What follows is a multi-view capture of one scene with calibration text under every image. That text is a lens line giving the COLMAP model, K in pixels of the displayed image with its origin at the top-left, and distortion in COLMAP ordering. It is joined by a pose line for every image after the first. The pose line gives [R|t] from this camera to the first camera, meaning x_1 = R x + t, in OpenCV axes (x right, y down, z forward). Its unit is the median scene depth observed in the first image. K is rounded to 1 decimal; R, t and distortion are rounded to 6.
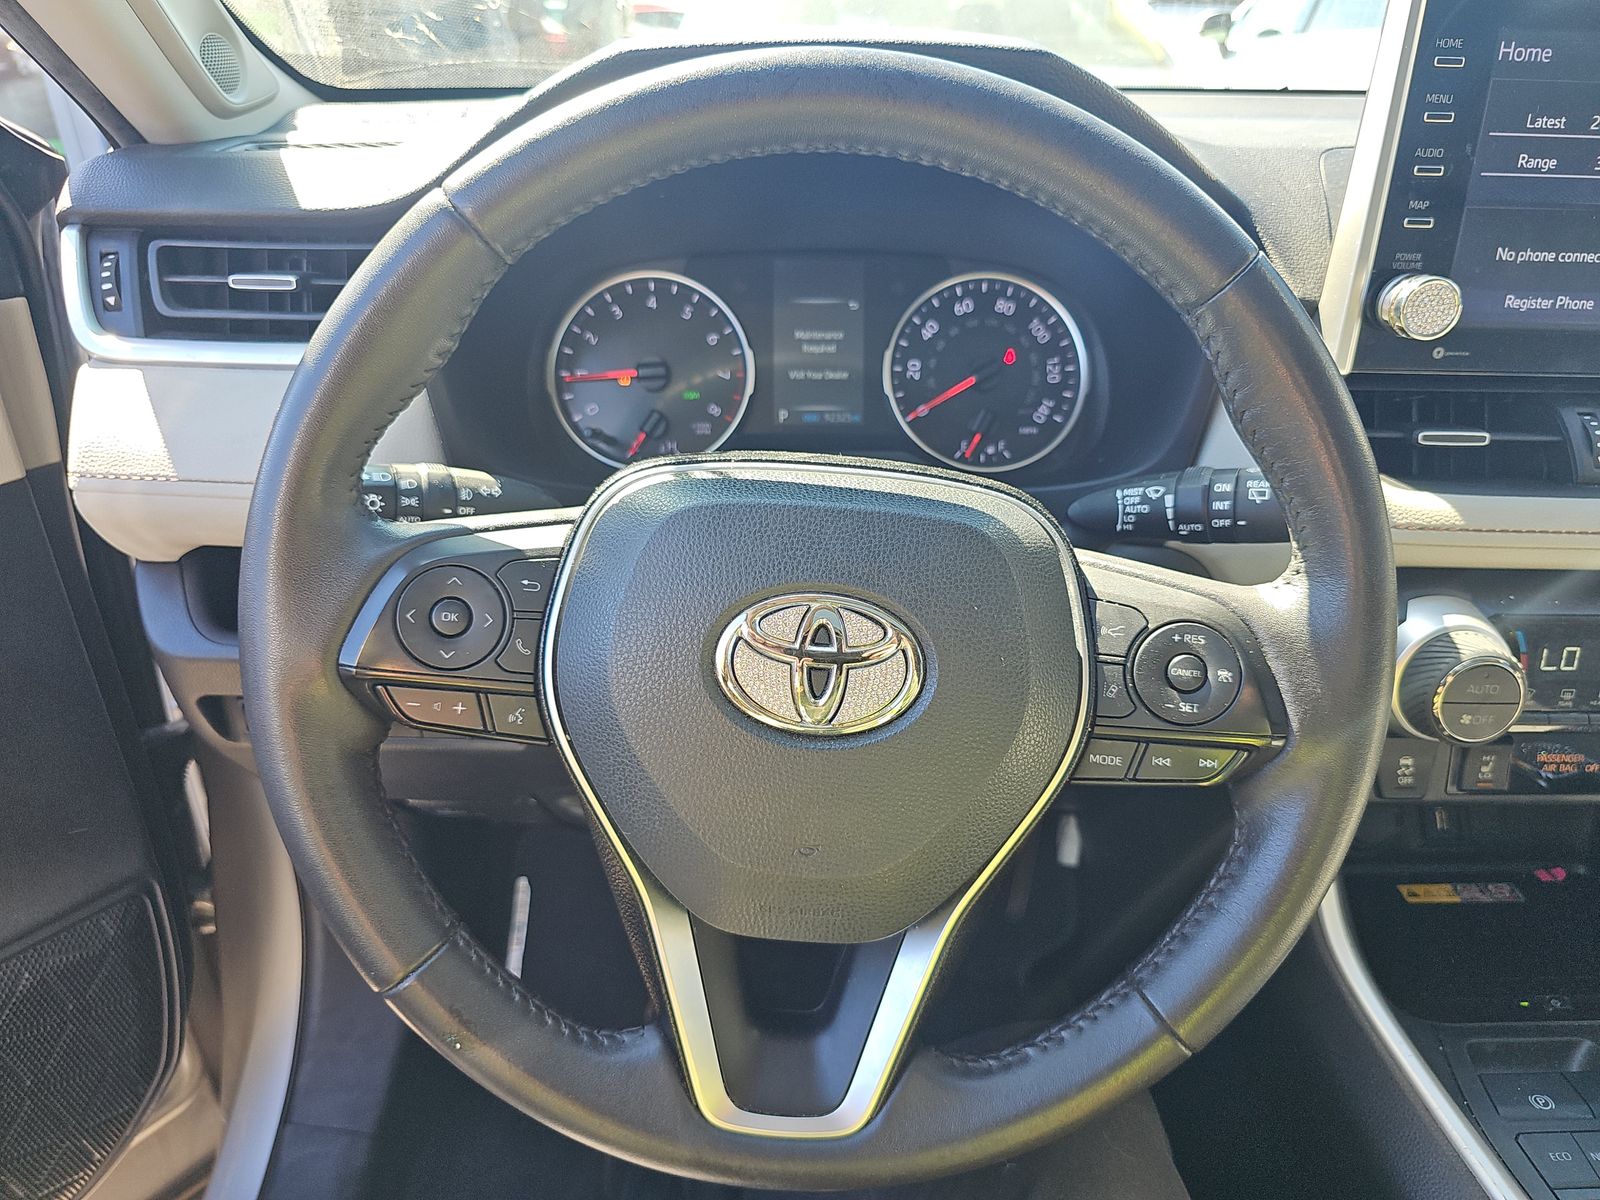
lens RADIAL K [[1061.8, 0, 800.0], [0, 1061.8, 600.0], [0, 0, 1]] dist [-0.010953, -0.002221]
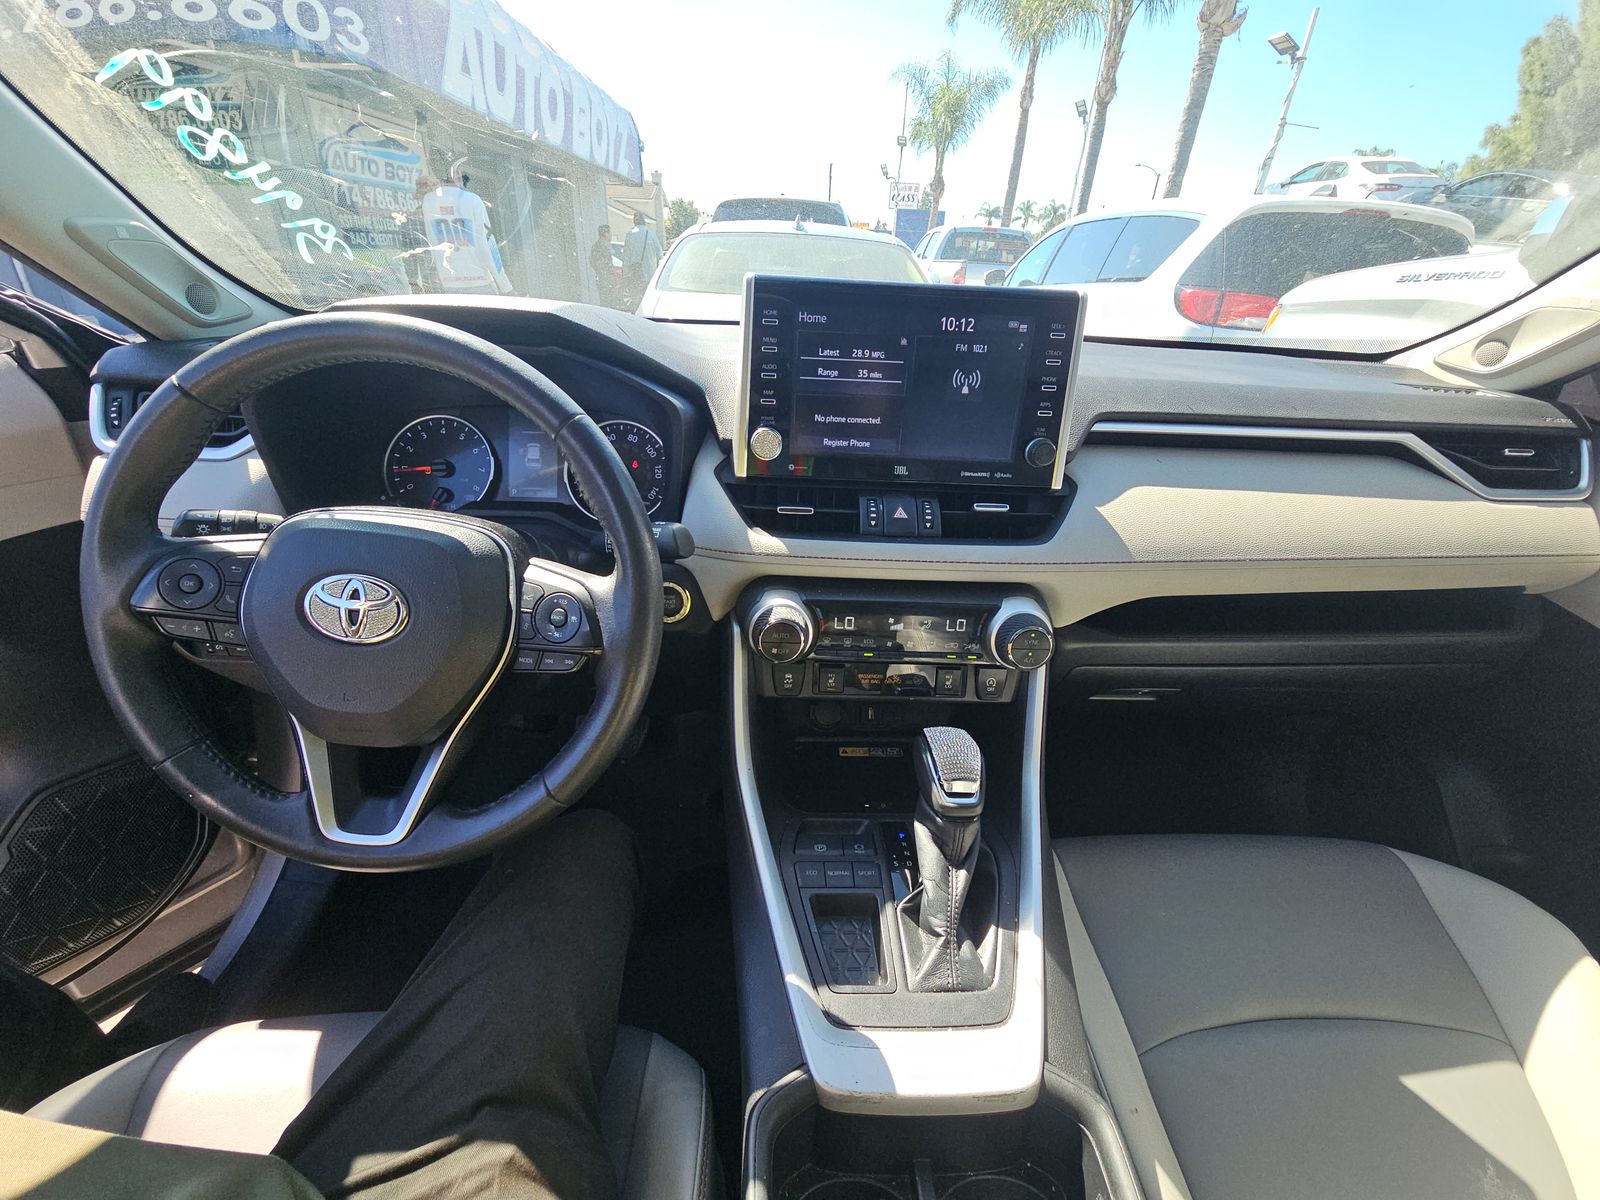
lens RADIAL K [[642.5, 0, 800.0], [0, 642.5, 600.0], [0, 0, 1]] dist [0.013388, -0.012770]
pose [[0.999419, 0.019157, 0.028181, 0.467765], [-0.018685, 0.999682, -0.016925, 0.027302], [-0.028496, 0.016388, 0.999460, -0.156382]]
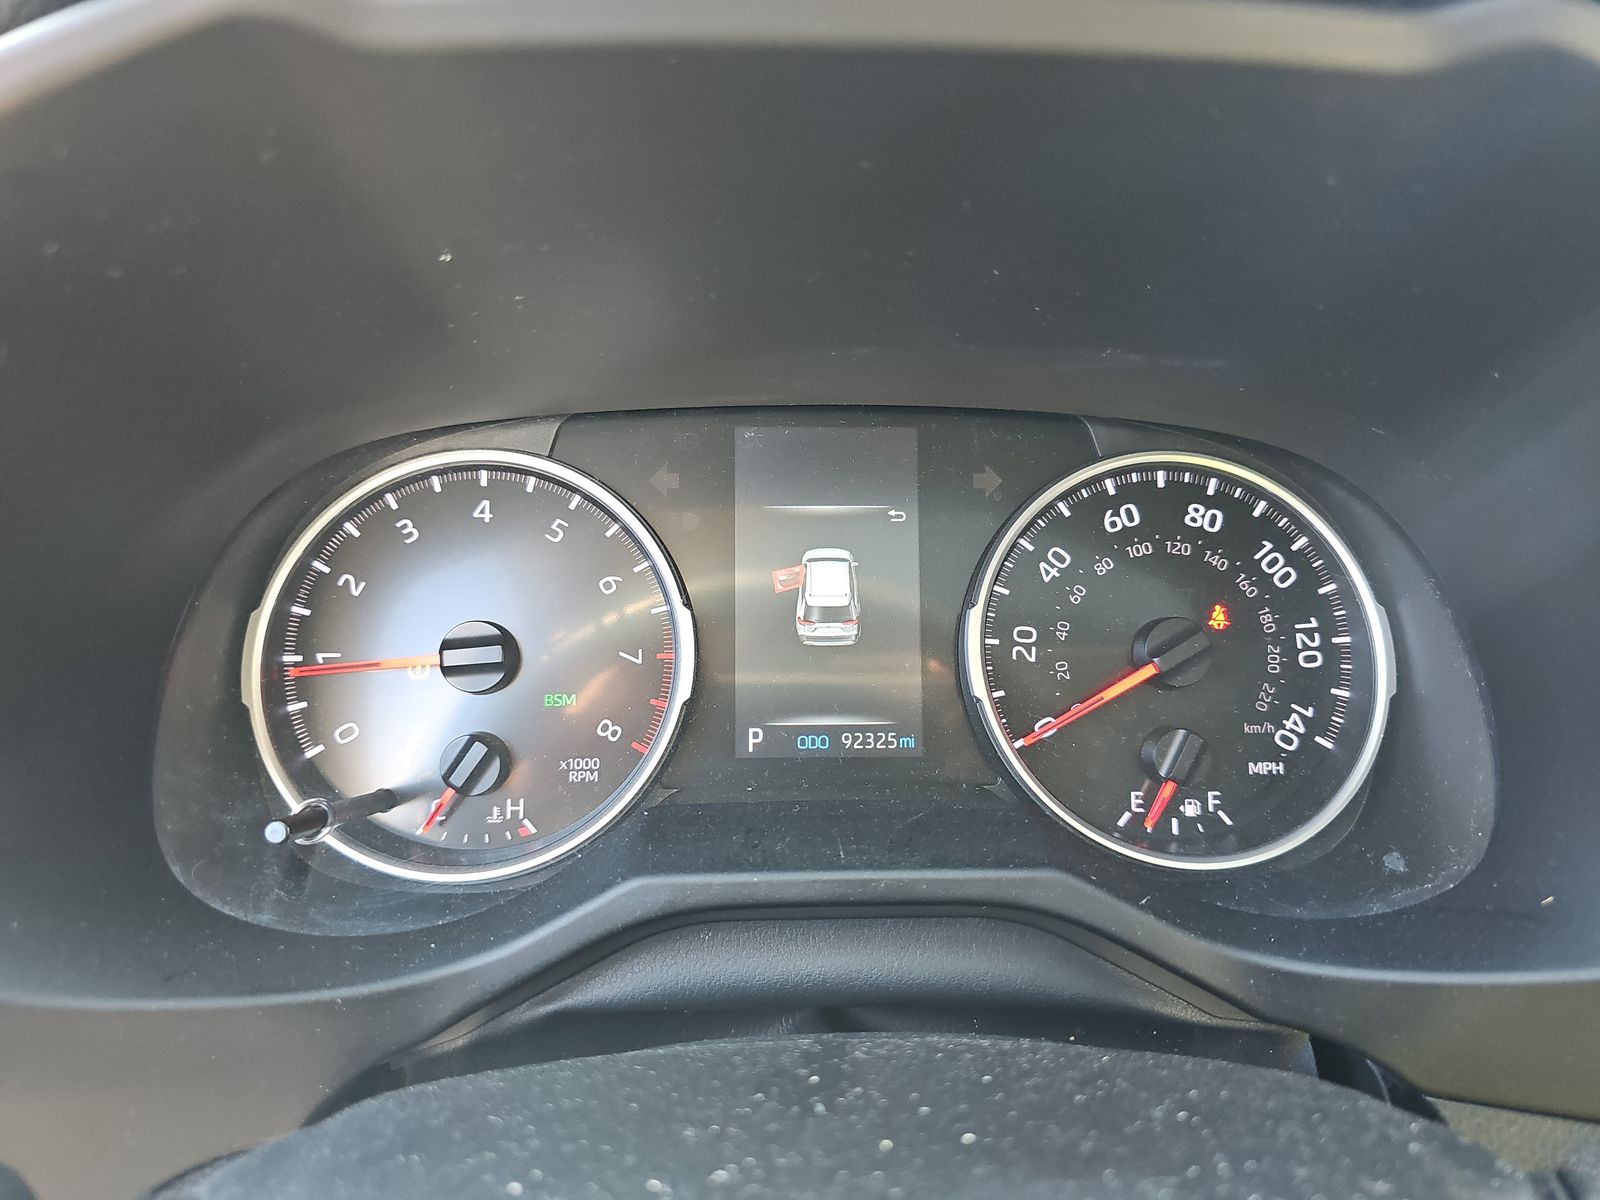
lens RADIAL K [[1061.8, 0, 800.0], [0, 1061.8, 600.0], [0, 0, 1]] dist [-0.010953, -0.002221]
pose [[0.999425, -0.005357, 0.033469, -0.011644], [0.010941, 0.985564, -0.168951, -0.157734], [-0.032081, 0.169220, 0.985056, 0.527405]]
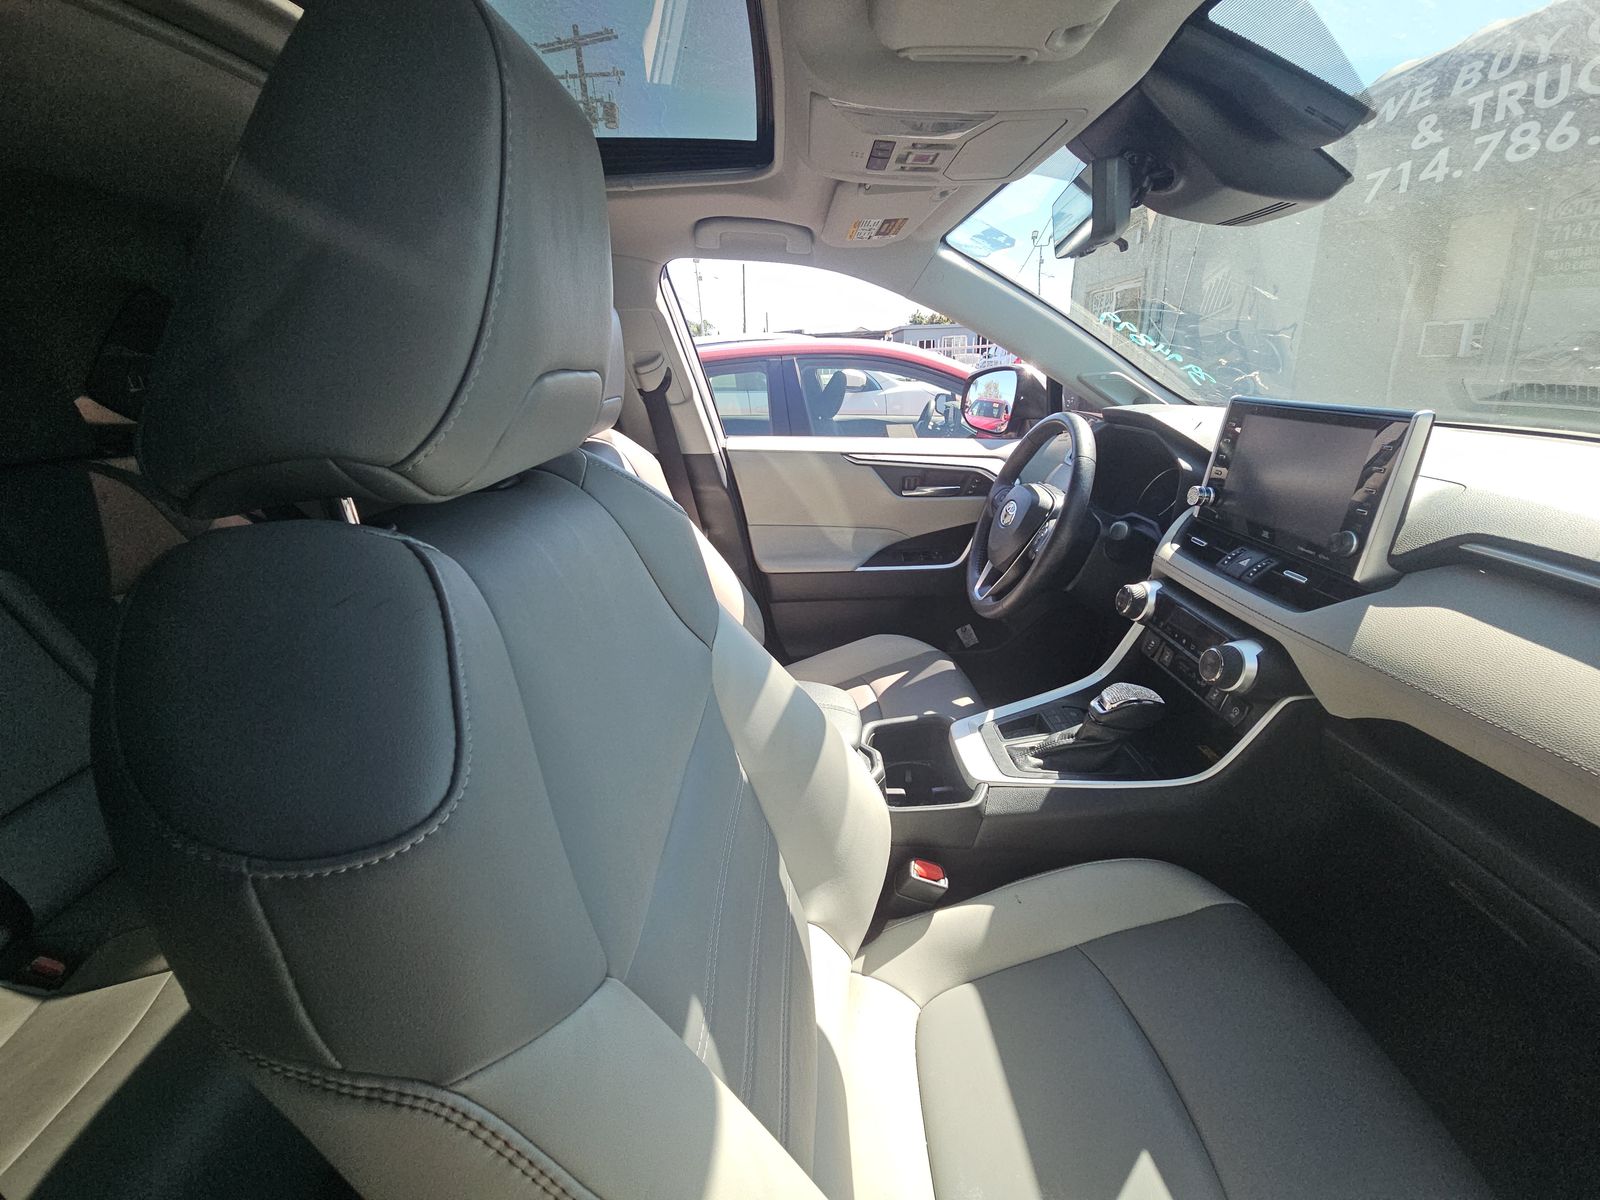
lens RADIAL K [[642.5, 0, 800.0], [0, 642.5, 600.0], [0, 0, 1]] dist [0.013388, -0.012770]
pose [[-0.008052, 0.332479, -0.943076, 1.960745], [-0.435241, 0.847921, 0.302648, -0.061181], [0.900278, 0.412902, 0.137881, -0.168167]]
